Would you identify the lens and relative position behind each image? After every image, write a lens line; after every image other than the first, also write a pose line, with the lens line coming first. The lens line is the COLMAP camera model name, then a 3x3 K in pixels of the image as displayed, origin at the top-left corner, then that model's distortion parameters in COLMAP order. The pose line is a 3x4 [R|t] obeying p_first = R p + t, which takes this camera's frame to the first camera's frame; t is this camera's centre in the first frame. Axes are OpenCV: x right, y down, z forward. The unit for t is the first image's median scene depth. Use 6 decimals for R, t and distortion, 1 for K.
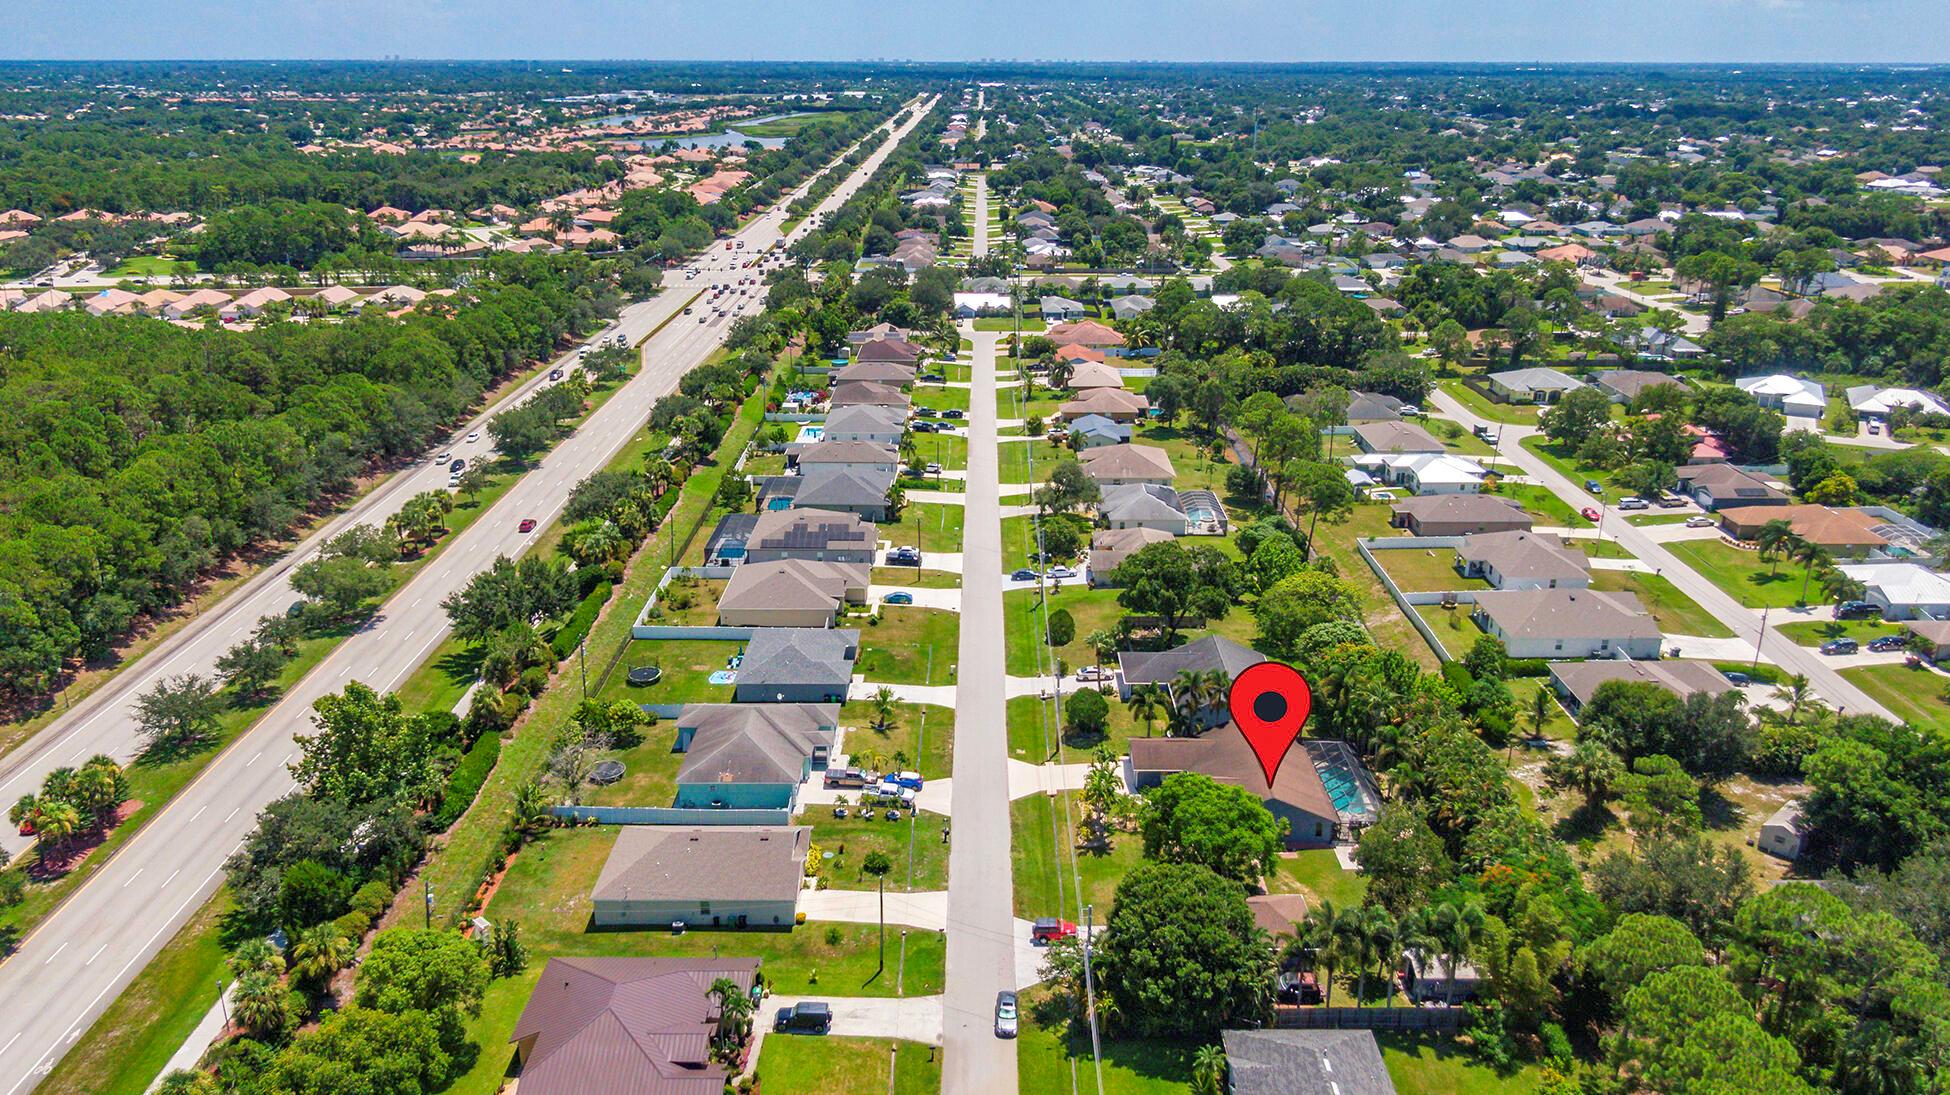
lens RADIAL K [[1392.2, 0, 1006.7], [0, 1392.2, 543.6], [0, 0, 1]] dist [0.066541, -0.109964]
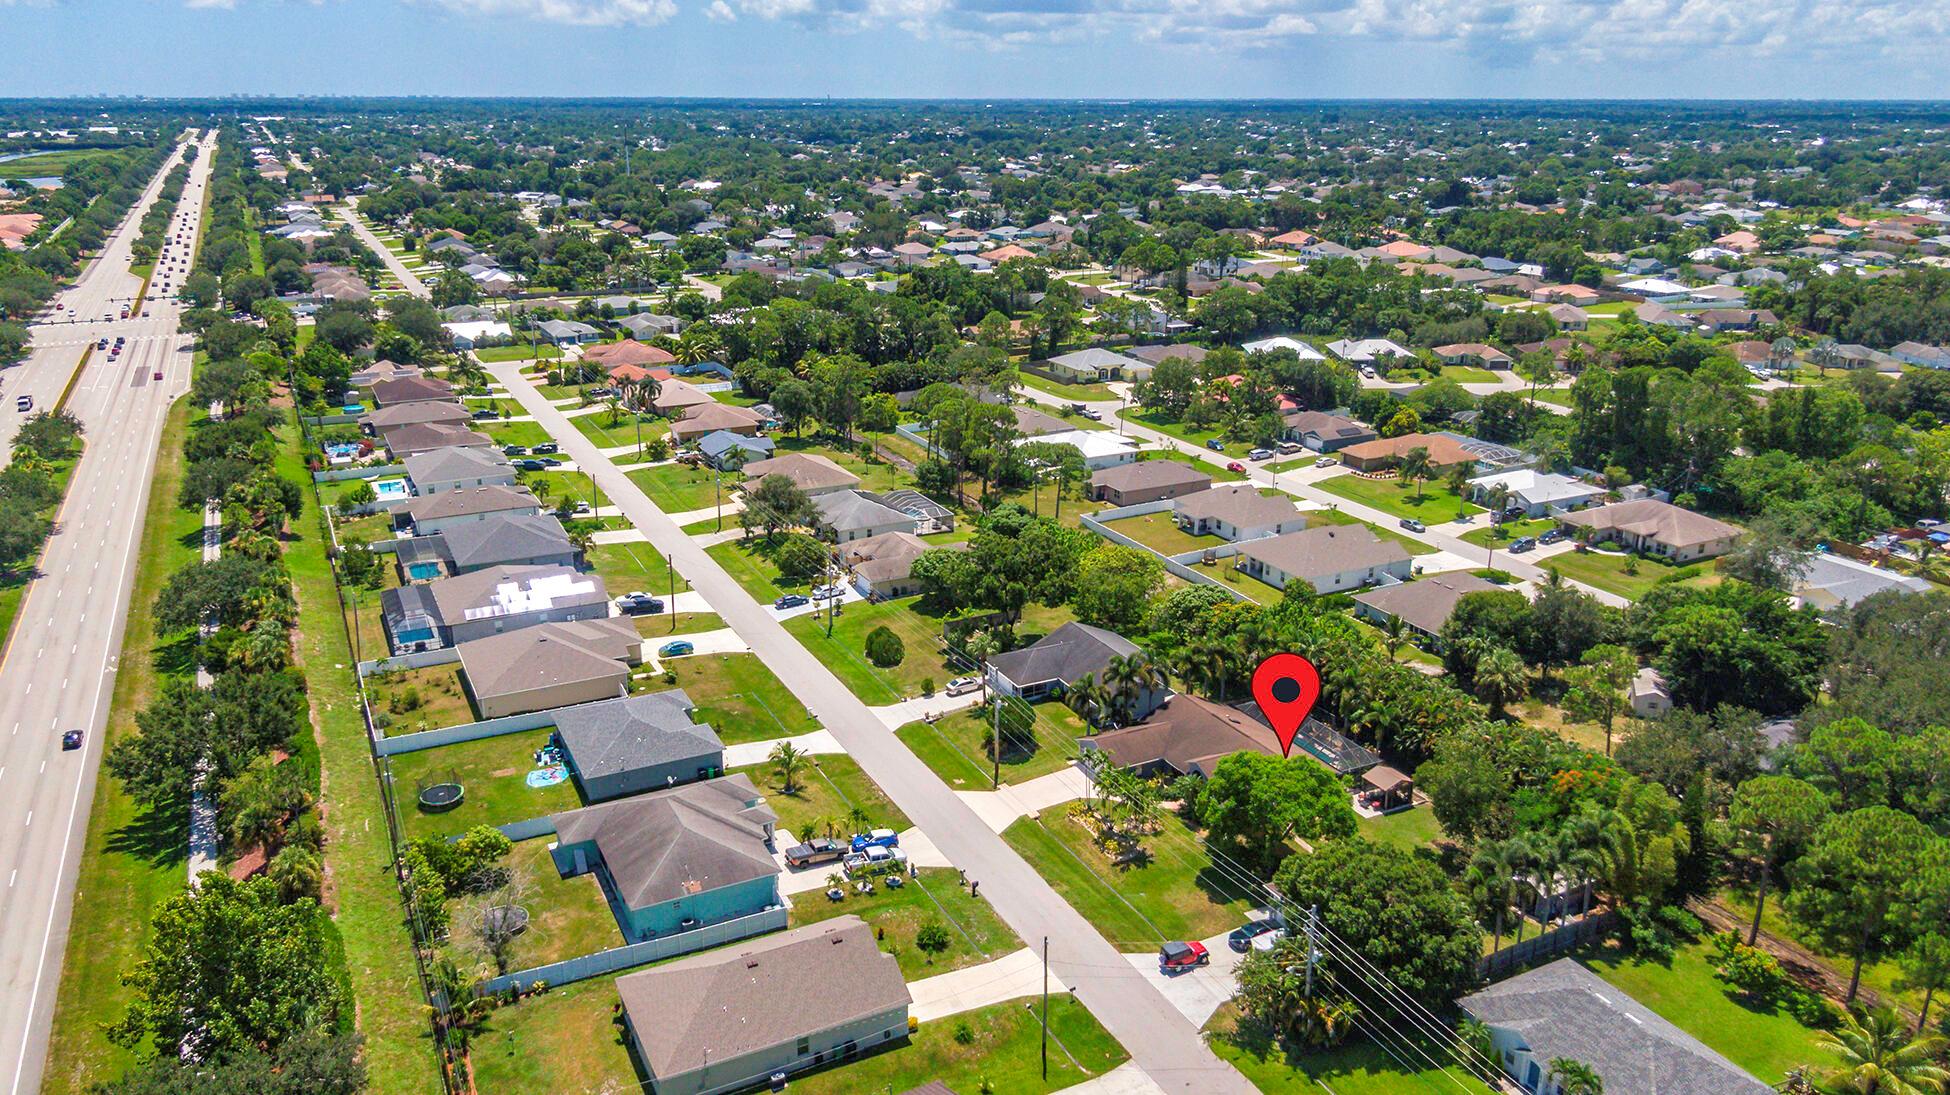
lens RADIAL K [[1392.2, 0, 1006.7], [0, 1392.2, 543.6], [0, 0, 1]] dist [0.066541, -0.109964]
pose [[0.891372, -0.141127, 0.430744, -0.225957], [0.150852, 0.988487, 0.011694, -0.003036], [-0.427435, 0.054554, 0.902399, 0.132844]]
